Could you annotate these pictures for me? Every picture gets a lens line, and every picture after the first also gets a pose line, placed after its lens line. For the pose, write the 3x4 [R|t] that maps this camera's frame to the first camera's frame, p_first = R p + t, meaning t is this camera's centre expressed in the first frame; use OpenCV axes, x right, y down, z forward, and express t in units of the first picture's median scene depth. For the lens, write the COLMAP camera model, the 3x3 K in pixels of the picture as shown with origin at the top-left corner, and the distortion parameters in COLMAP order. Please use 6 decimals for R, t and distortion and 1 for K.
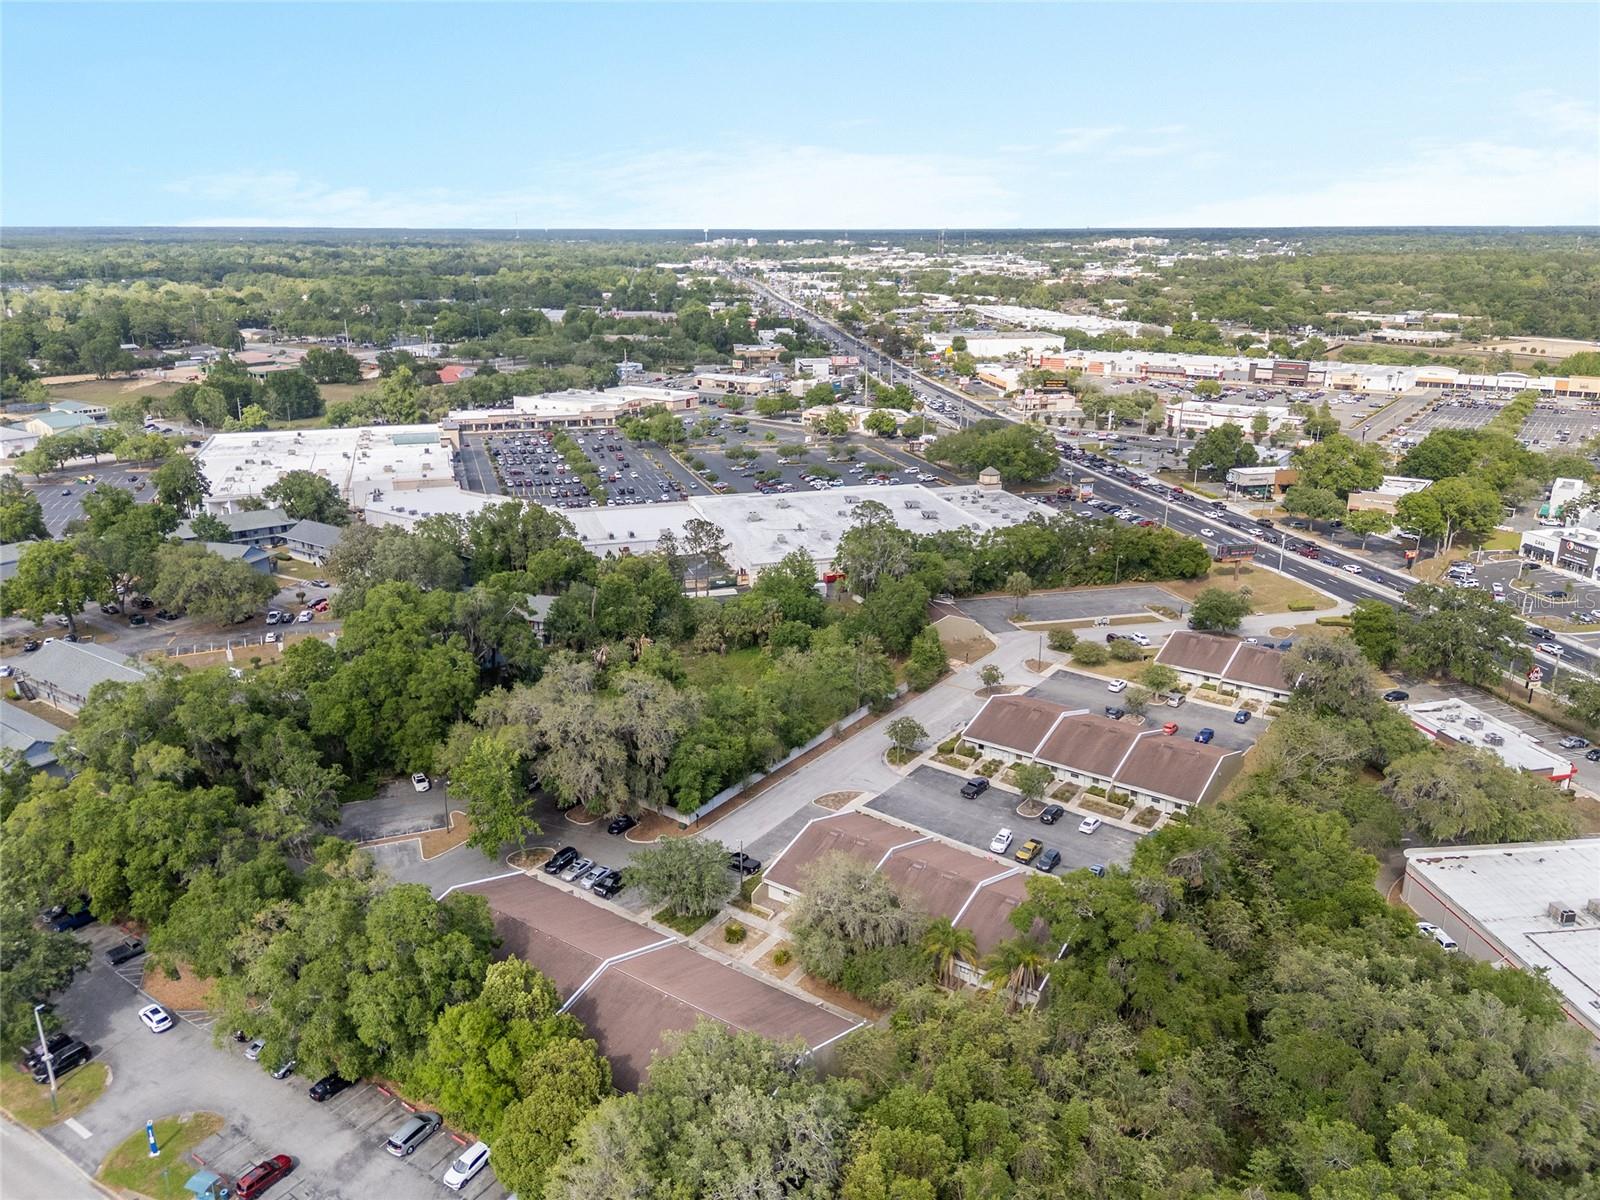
lens RADIAL K [[1172.6, 0, 776.1], [0, 1172.6, 599.7], [0, 0, 1]] dist [0.087029, -0.131706]
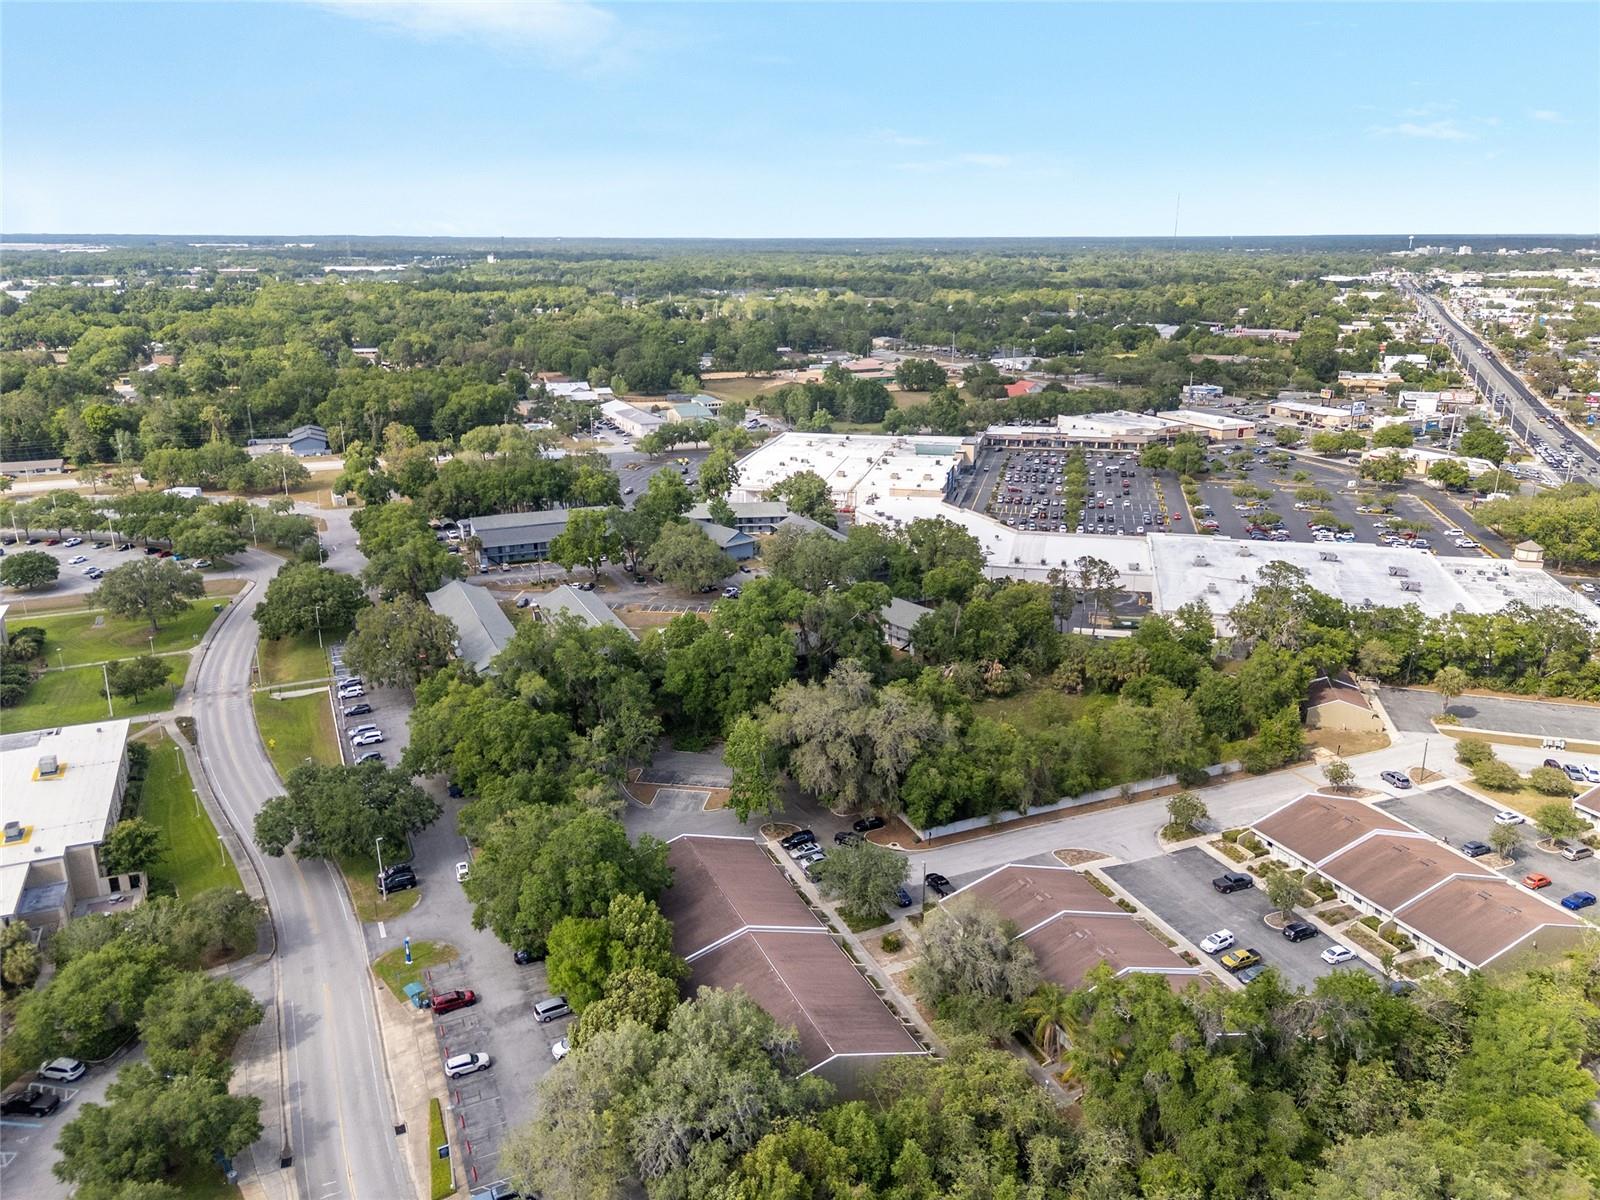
lens RADIAL K [[1172.6, 0, 776.1], [0, 1172.6, 599.7], [0, 0, 1]] dist [0.087029, -0.131706]
pose [[0.852867, 0.148664, -0.500517, 0.192991], [-0.151022, 0.987872, 0.036081, -0.025881], [0.499811, 0.044817, 0.864974, 0.001702]]
